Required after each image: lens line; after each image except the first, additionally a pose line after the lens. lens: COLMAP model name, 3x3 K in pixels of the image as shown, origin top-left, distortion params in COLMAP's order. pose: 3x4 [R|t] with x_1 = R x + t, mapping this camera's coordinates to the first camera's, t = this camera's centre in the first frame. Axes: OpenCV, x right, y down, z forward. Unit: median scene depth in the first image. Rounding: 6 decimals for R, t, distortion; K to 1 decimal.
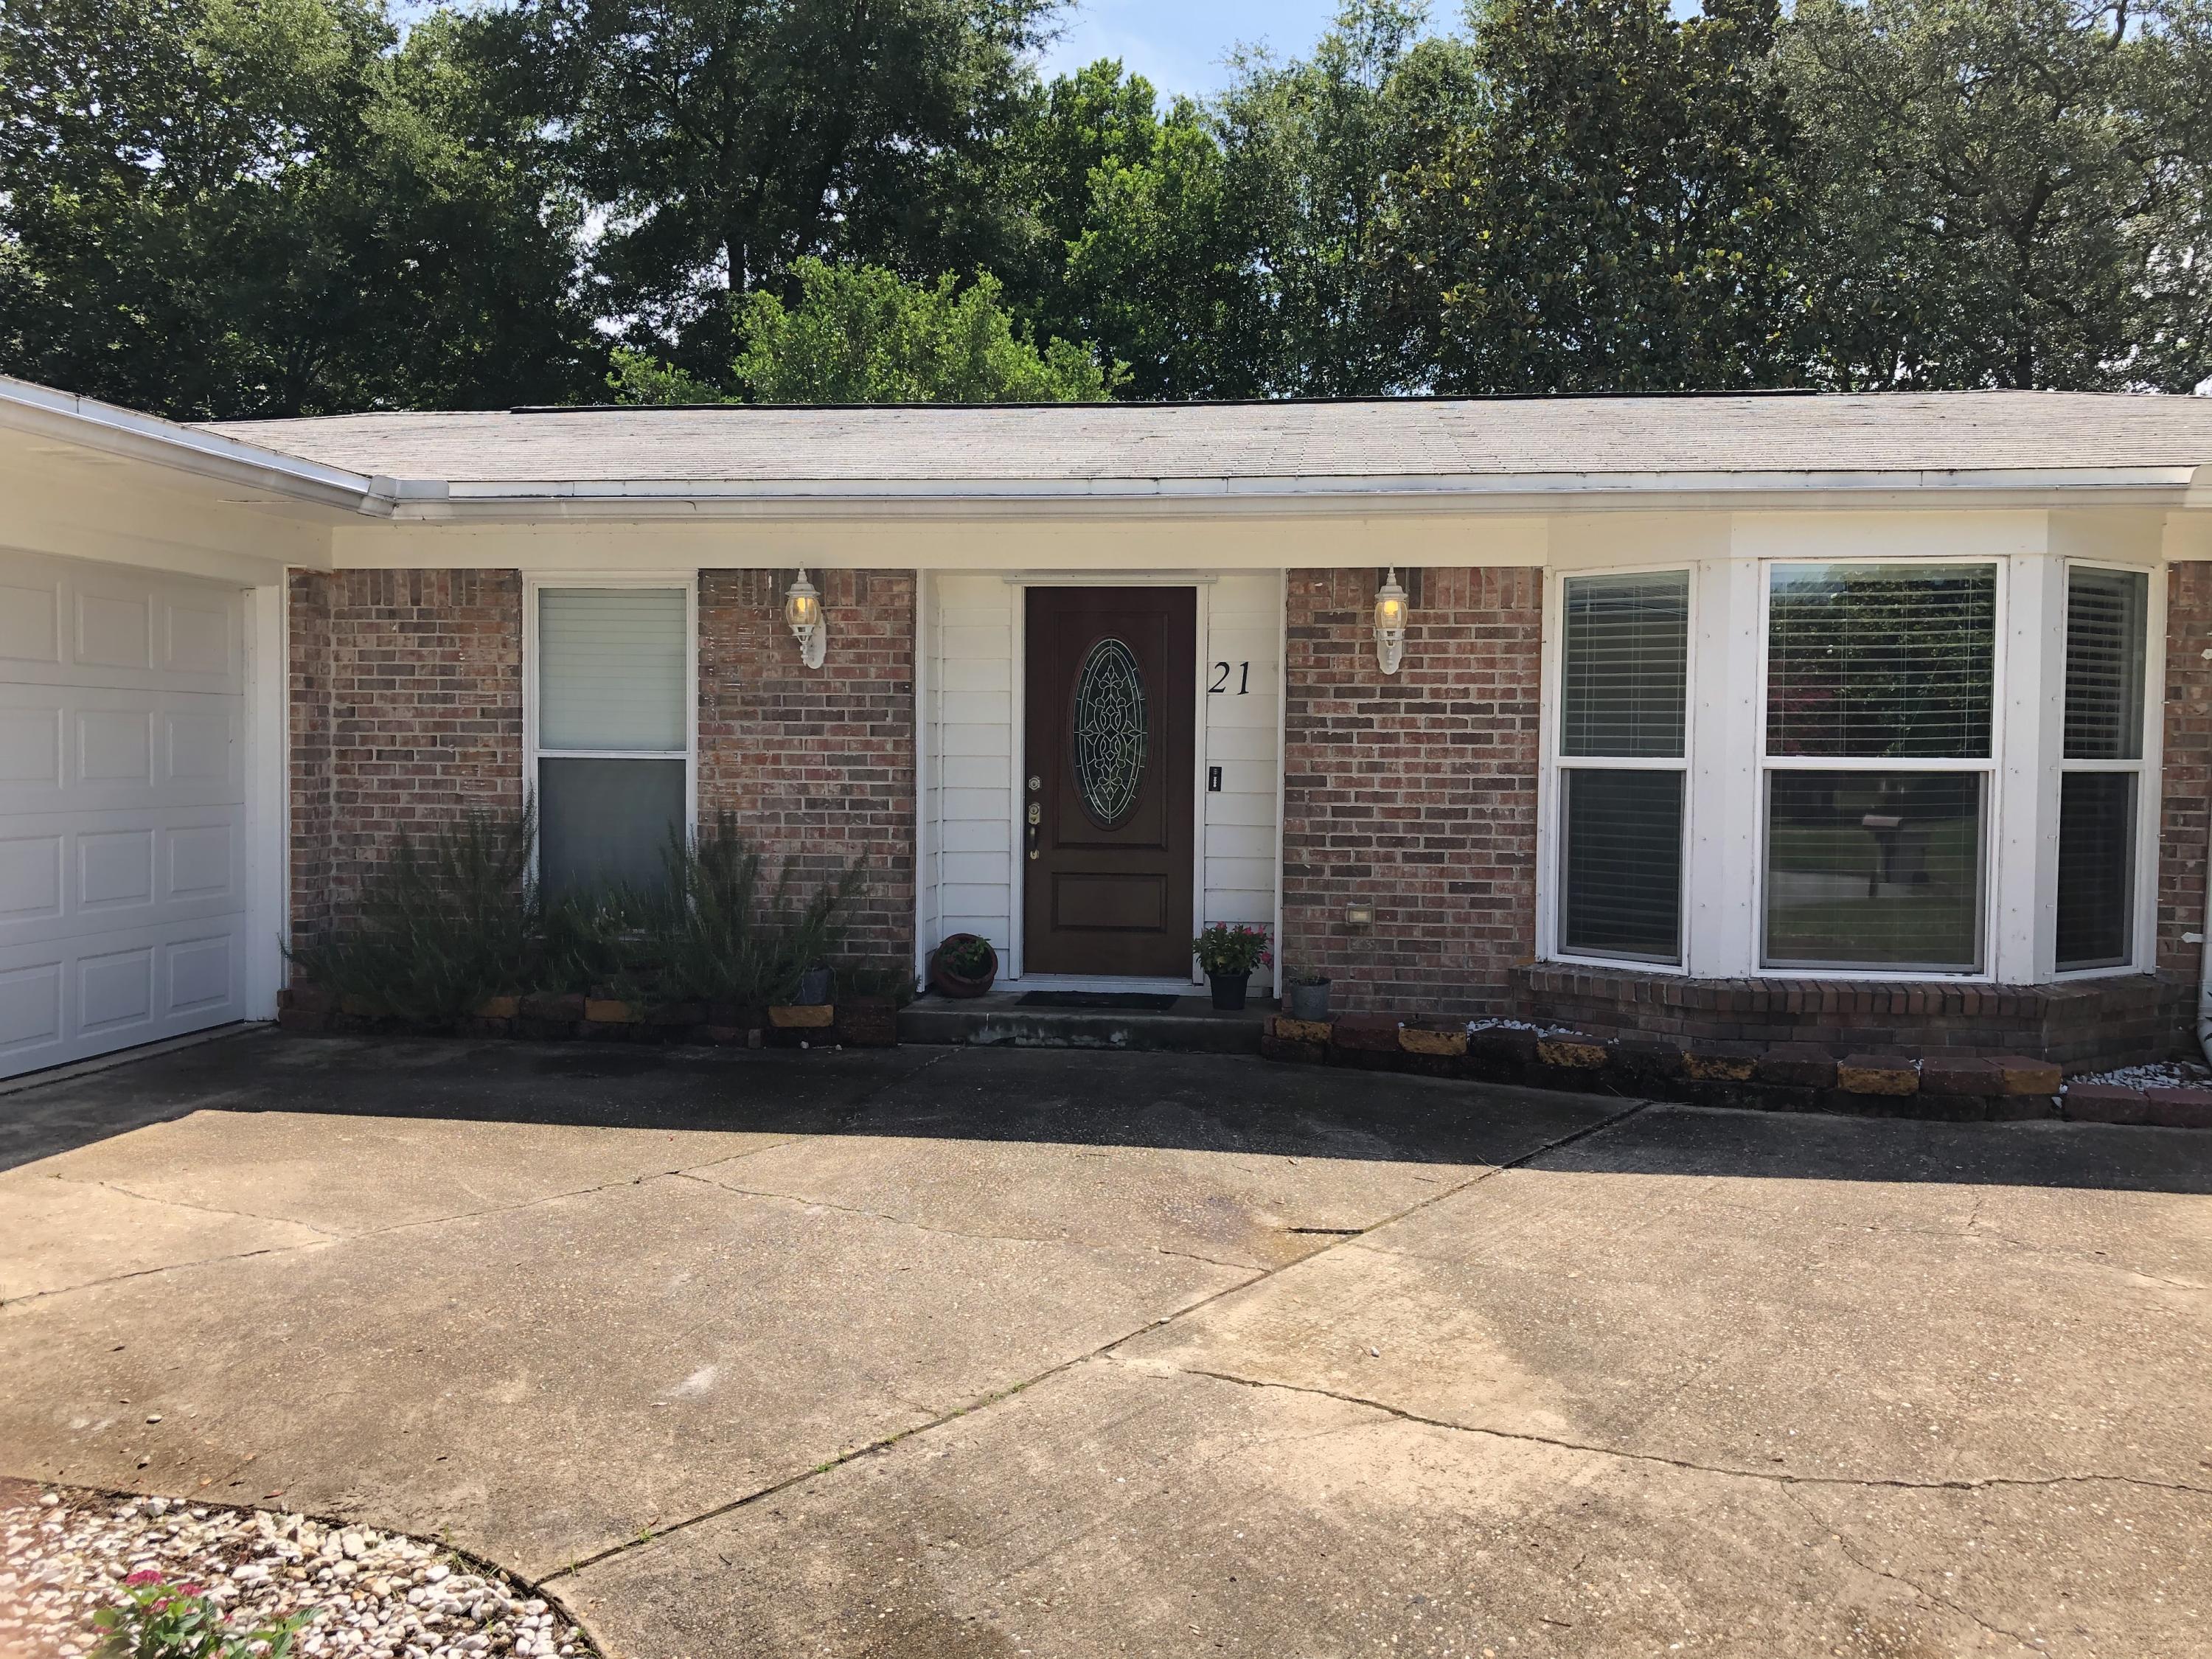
lens RADIAL K [[1788.4, 0, 1102.2], [0, 1788.4, 819.7], [0, 0, 1]] dist [0.020150, -0.017008]
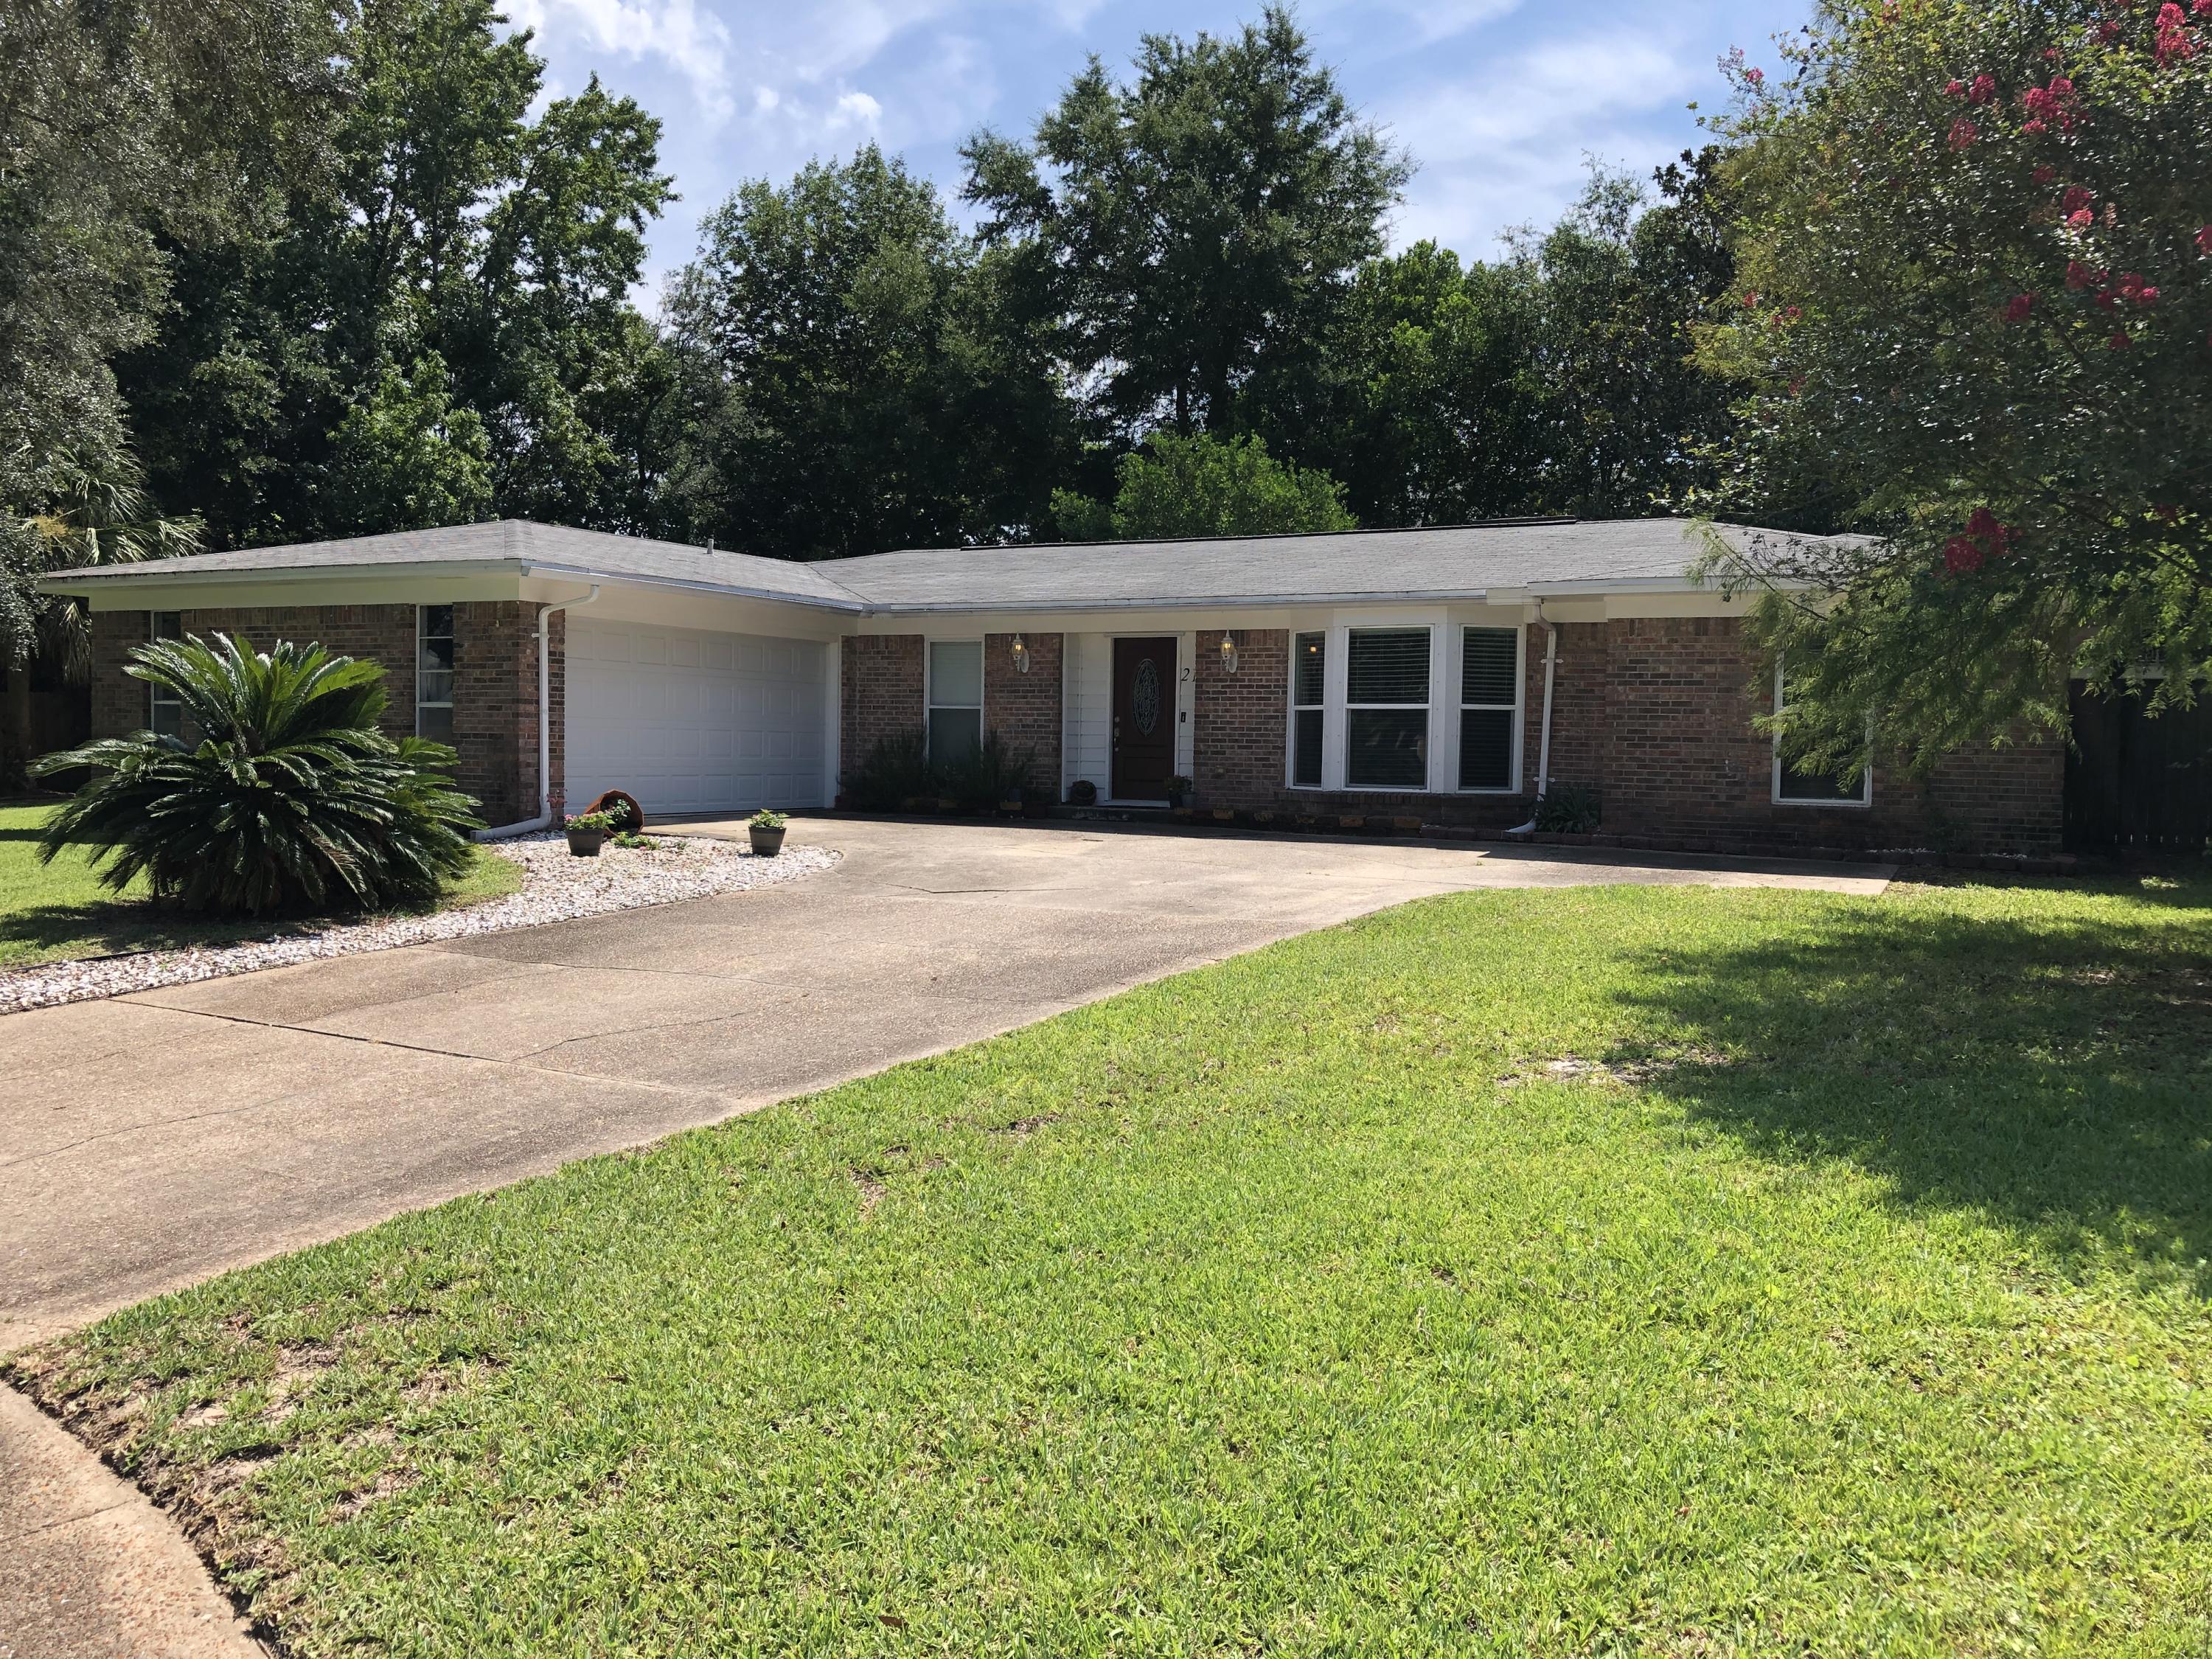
lens RADIAL K [[1788.4, 0, 1102.2], [0, 1788.4, 819.7], [0, 0, 1]] dist [0.020150, -0.017008]
pose [[0.940624, 0.019222, -0.338905, 0.790975], [-0.019320, 0.999809, 0.003086, 0.111946], [0.338899, 0.003645, 0.940816, -1.320944]]
